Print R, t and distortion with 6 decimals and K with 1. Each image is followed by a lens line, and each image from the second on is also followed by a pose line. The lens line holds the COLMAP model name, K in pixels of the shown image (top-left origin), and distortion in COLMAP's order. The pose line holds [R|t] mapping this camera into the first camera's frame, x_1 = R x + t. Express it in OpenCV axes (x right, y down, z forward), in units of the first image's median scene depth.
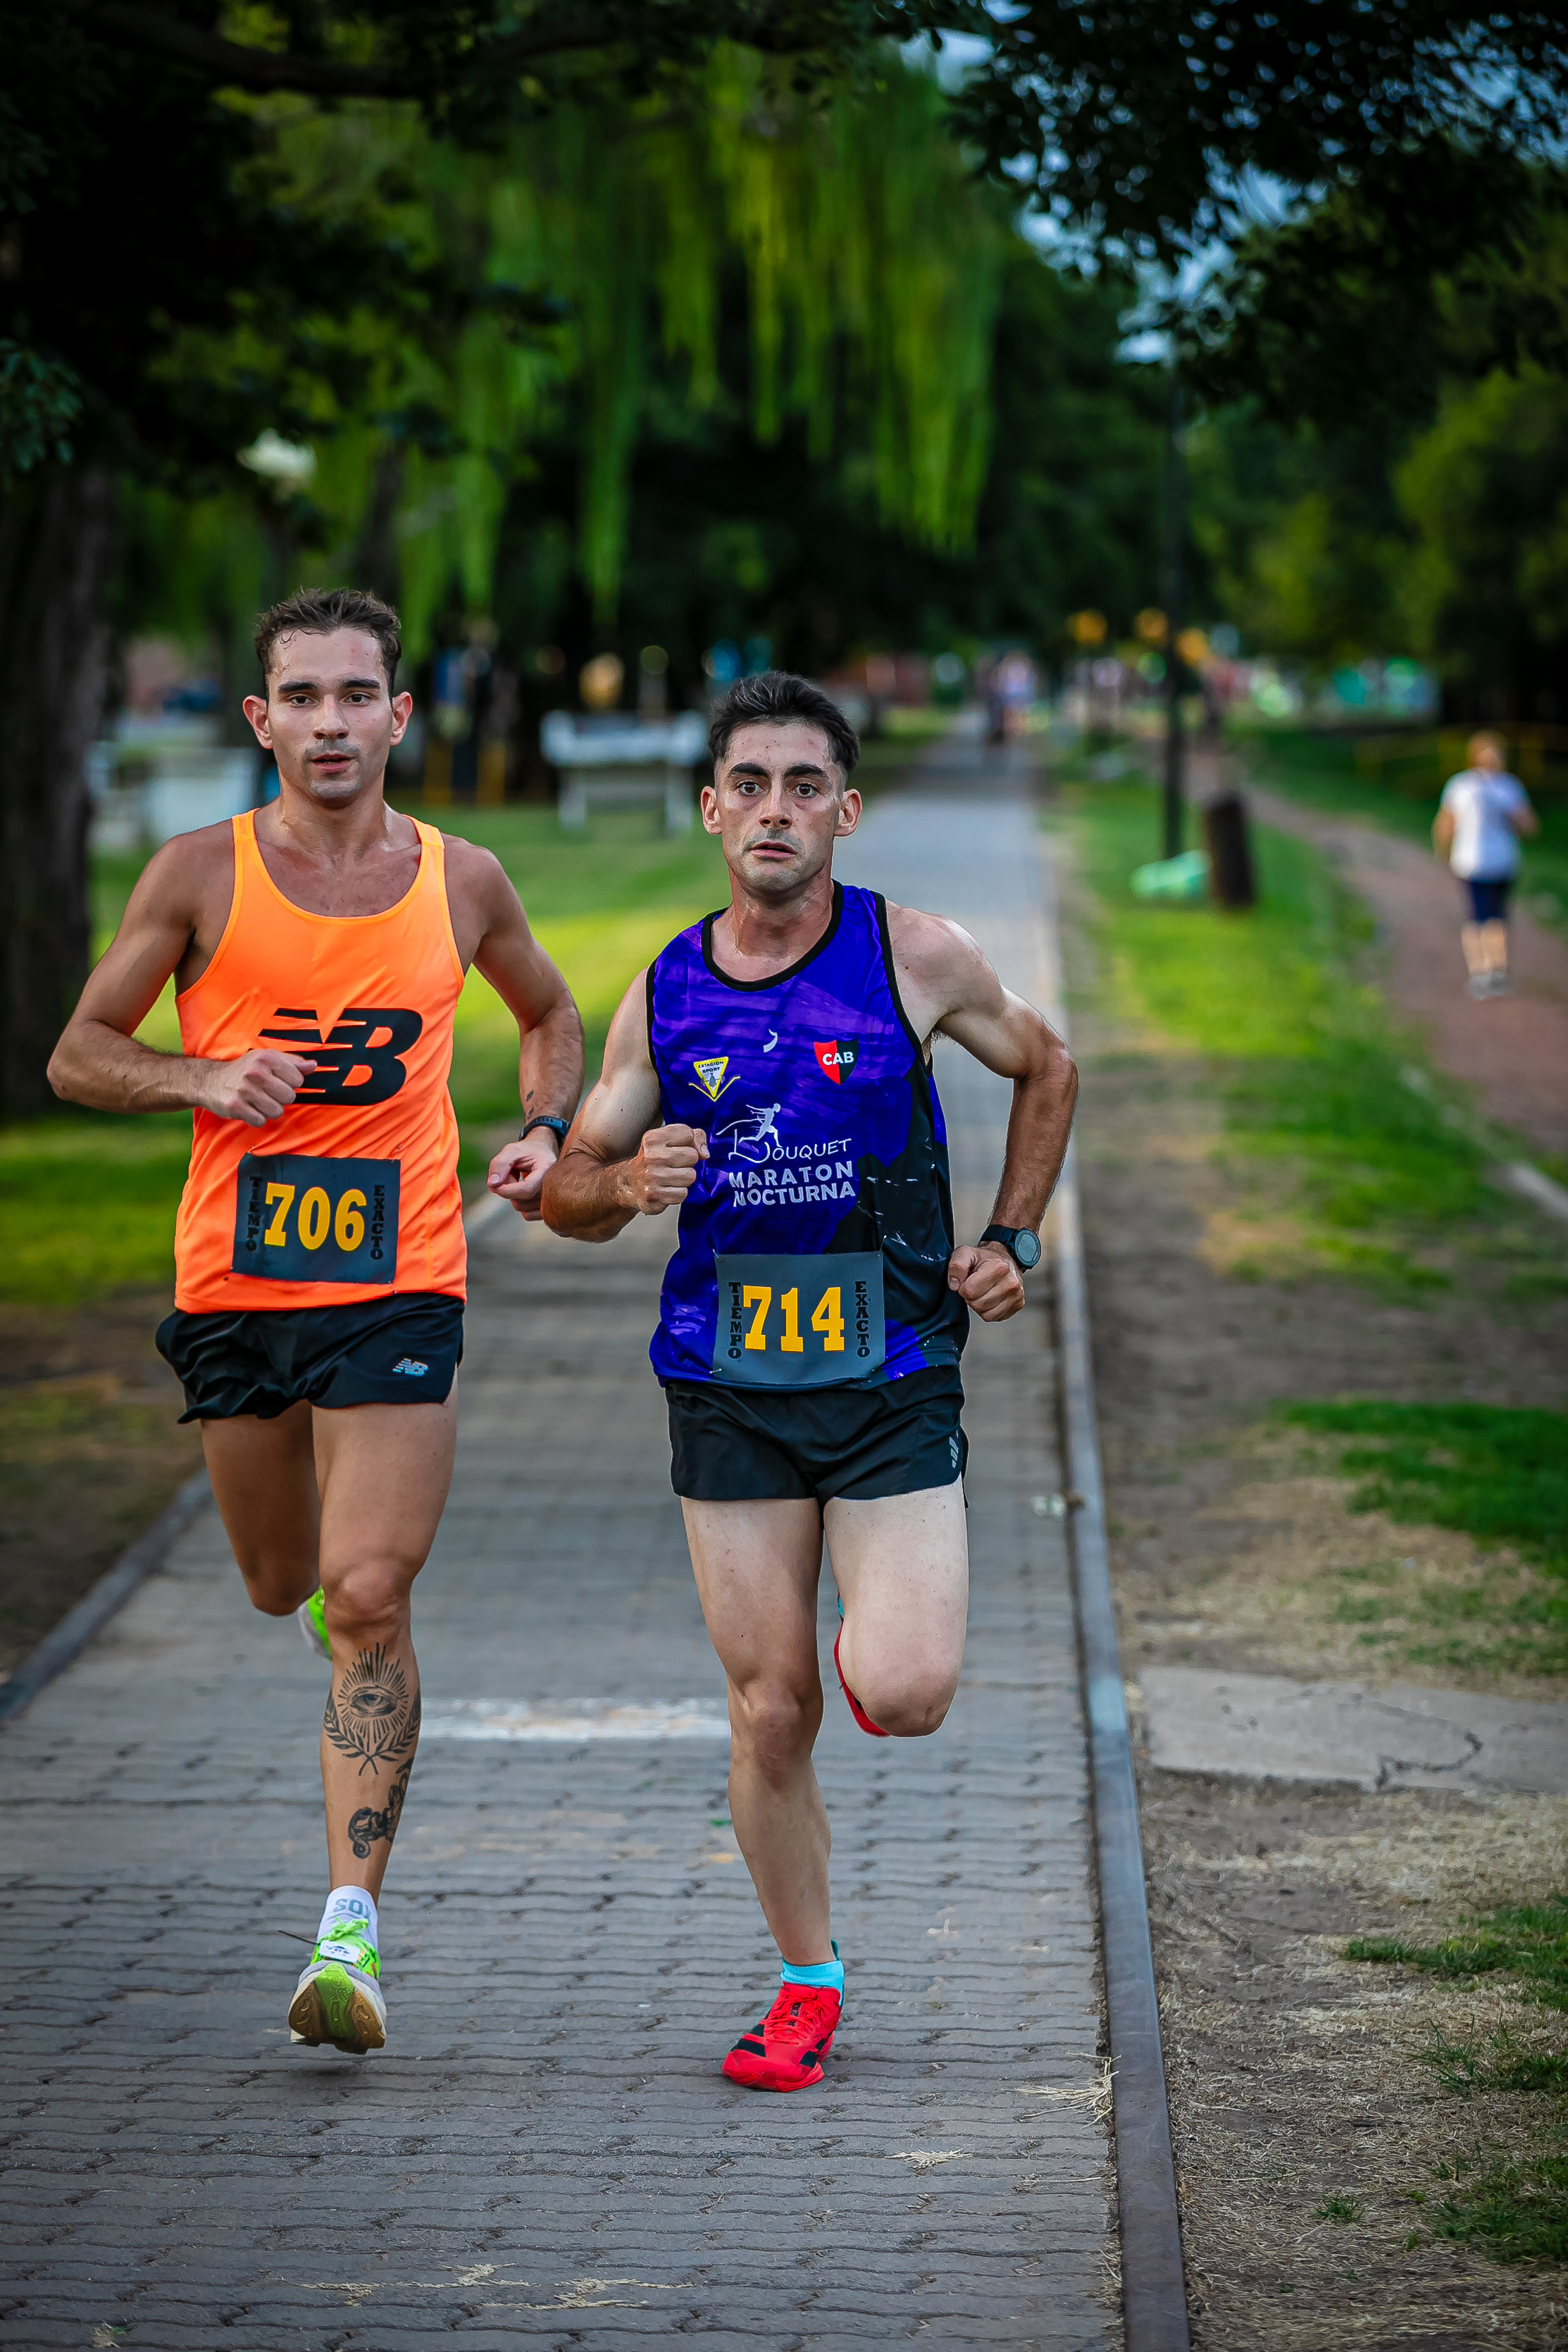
lens RADIAL K [[8840.1, 0, 784.0], [0, 8840.1, 1176.0], [0, 0, 1]] dist [-0.323907, -3.317269]
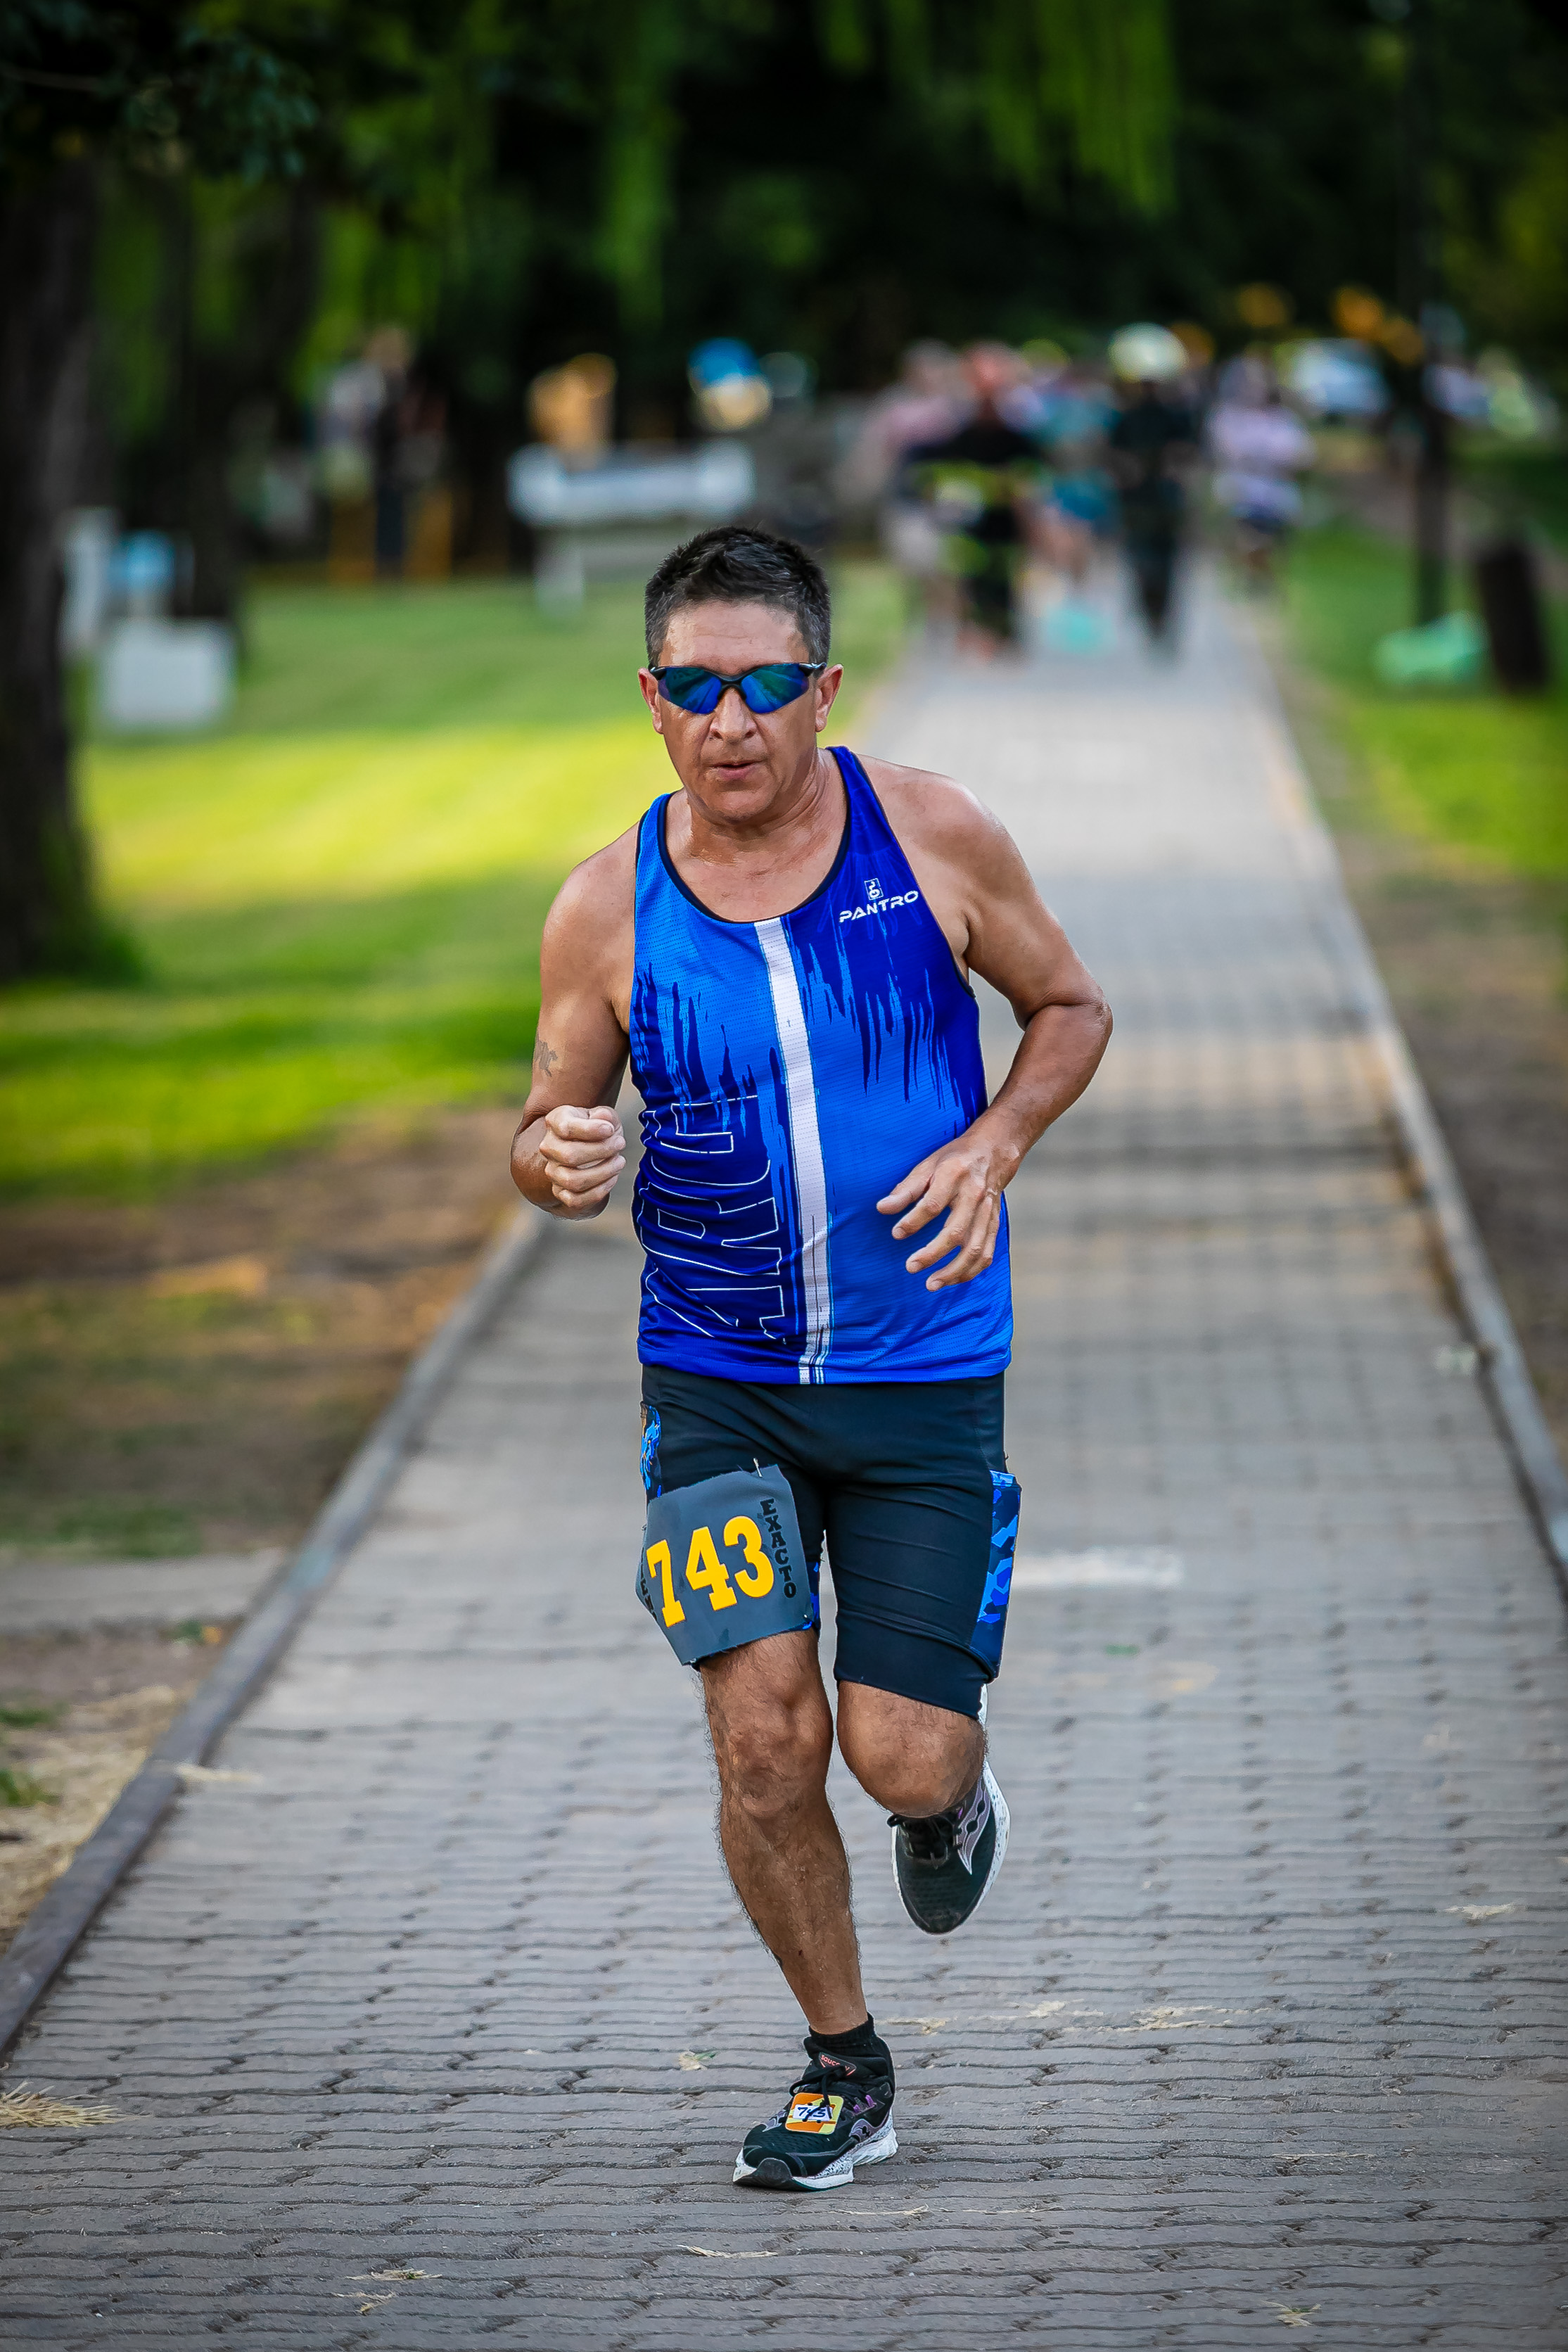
lens RADIAL K [[12870.6, 0, 784.0], [0, 12870.6, 1176.0], [0, 0, 1]] dist [-0.839718, -18.084271]
pose [[0.999767, -0.021347, -0.003095, -0.046336], [0.021361, 0.999762, 0.004536, 0.020143], [0.002998, -0.004601, 0.999985, -0.342608]]
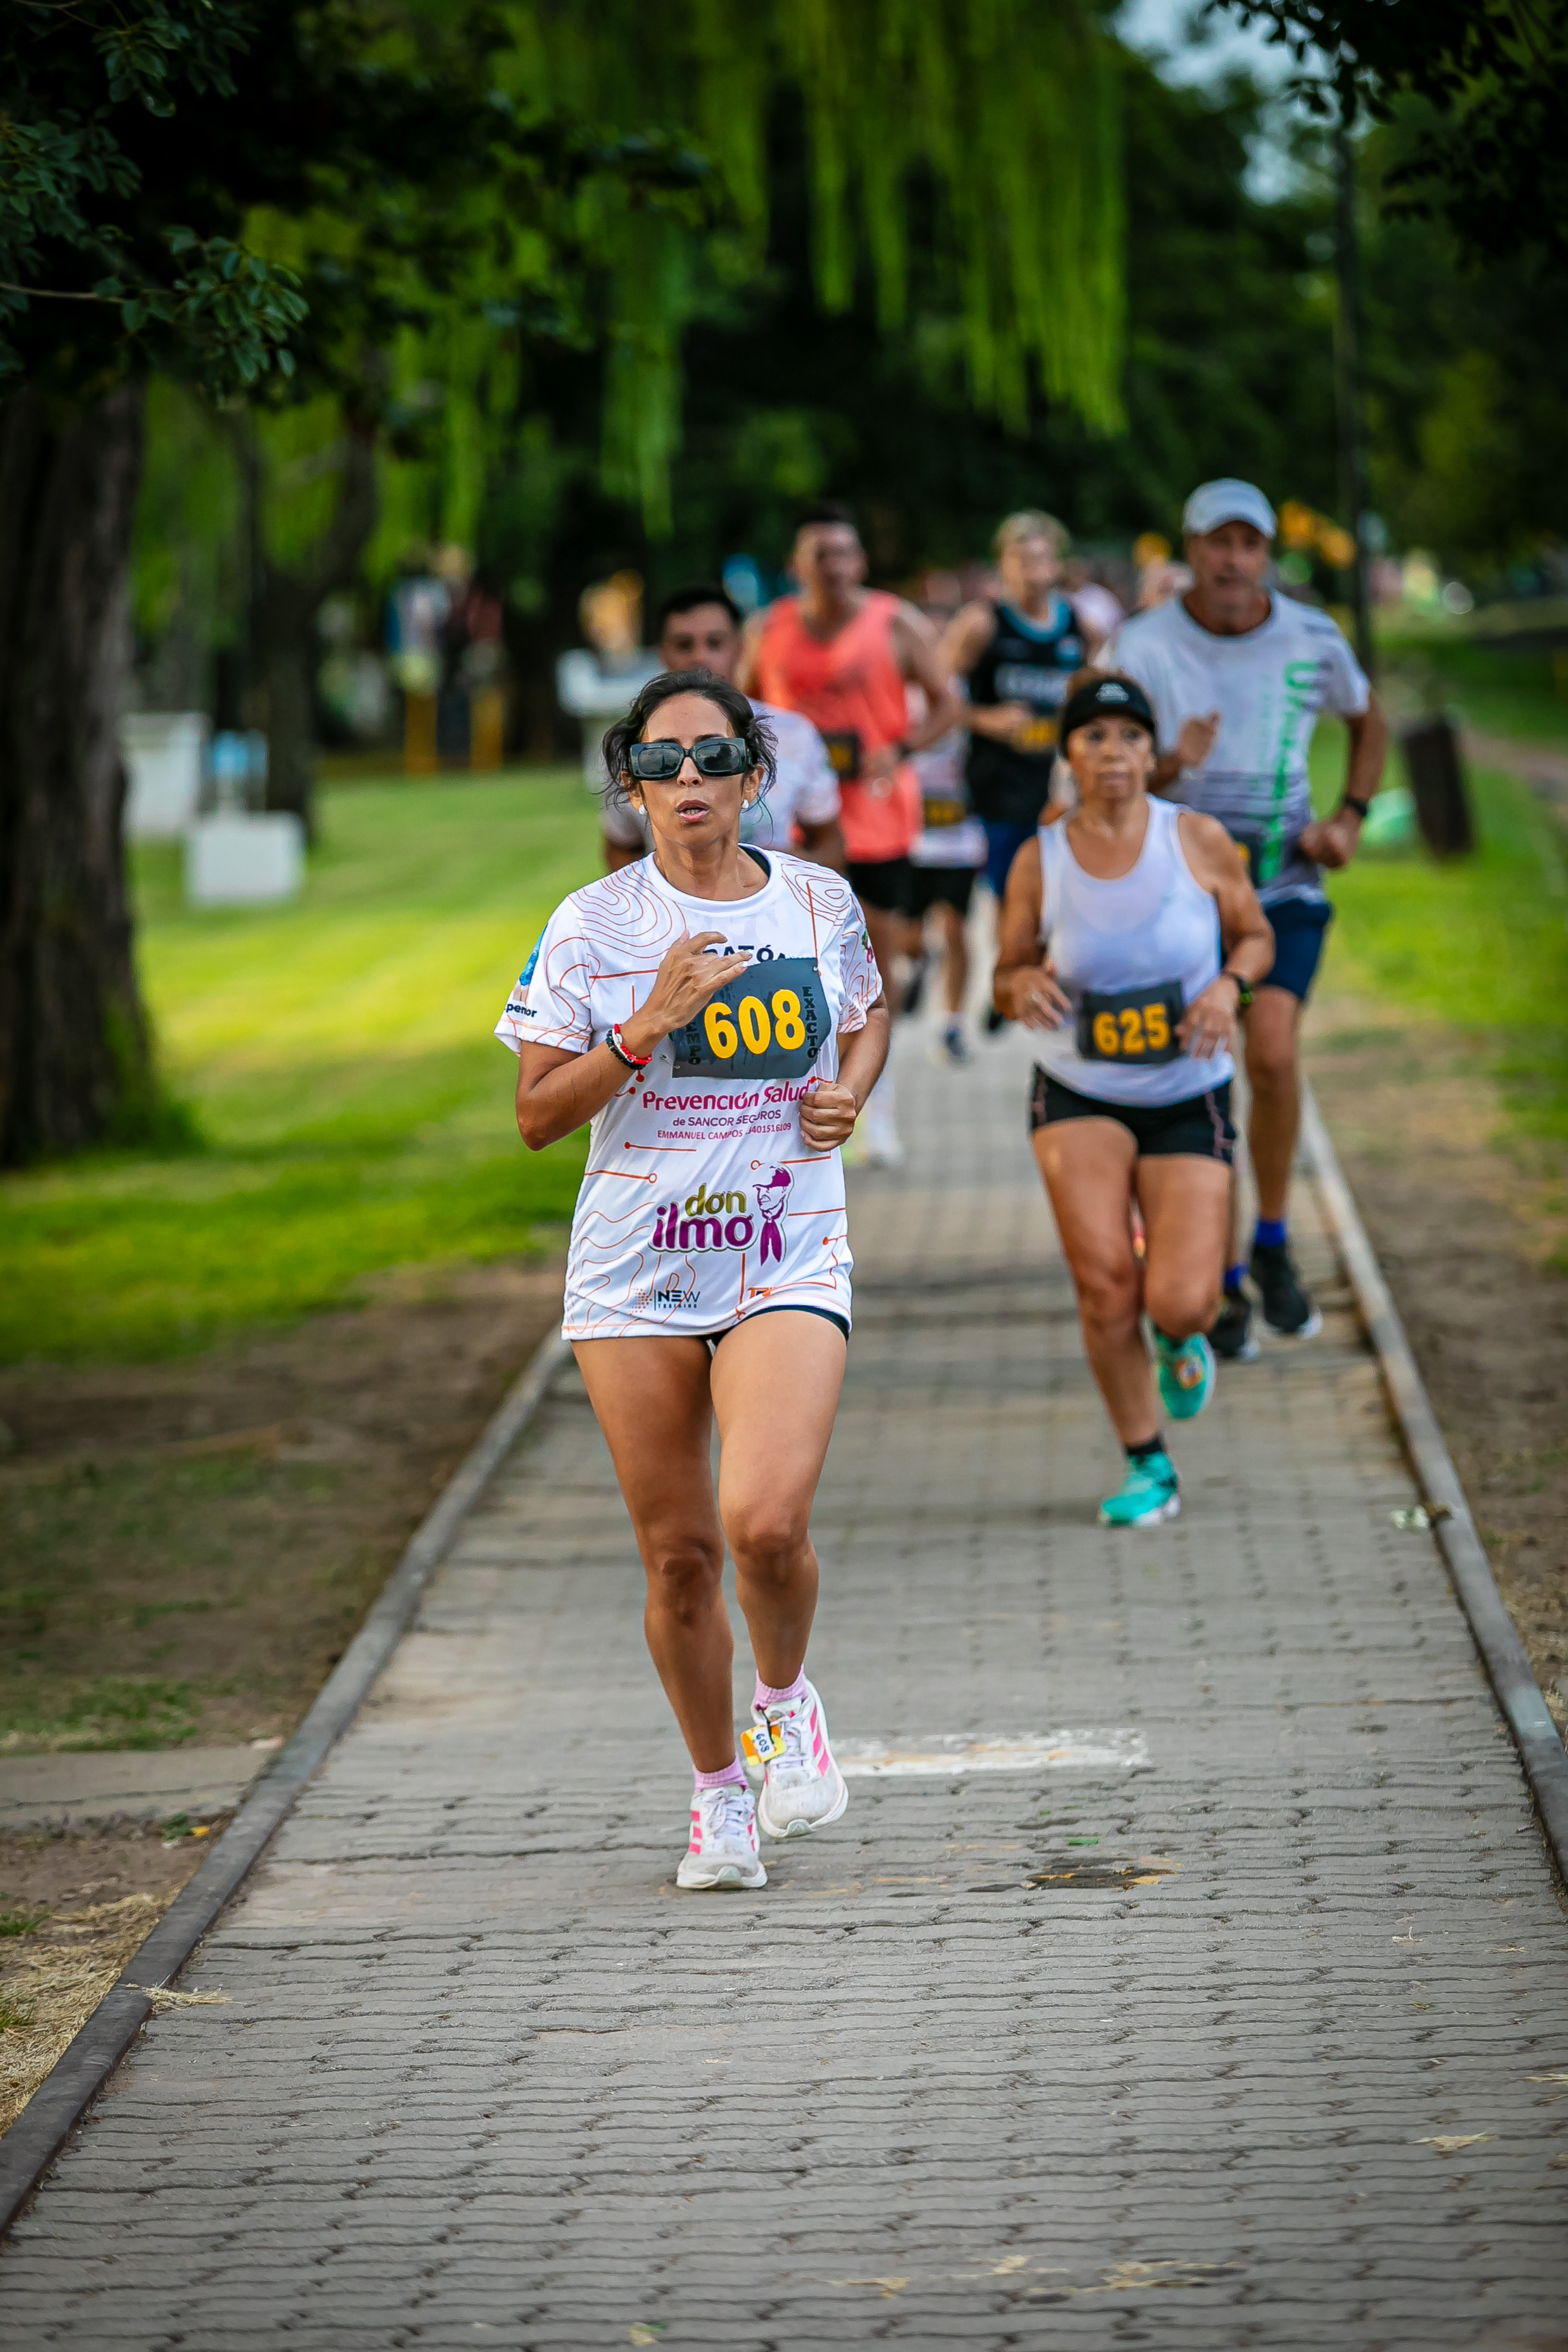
lens RADIAL K [[11112.4, 0, 784.0], [0, 11112.4, 1176.0], [0, 0, 1]] dist [-0.898440, 1.094195]
pose [[0.999237, -0.038686, -0.005274, -0.038974], [0.038663, 0.999242, -0.004531, 0.009147], [0.005446, 0.004324, 0.999976, -0.156789]]
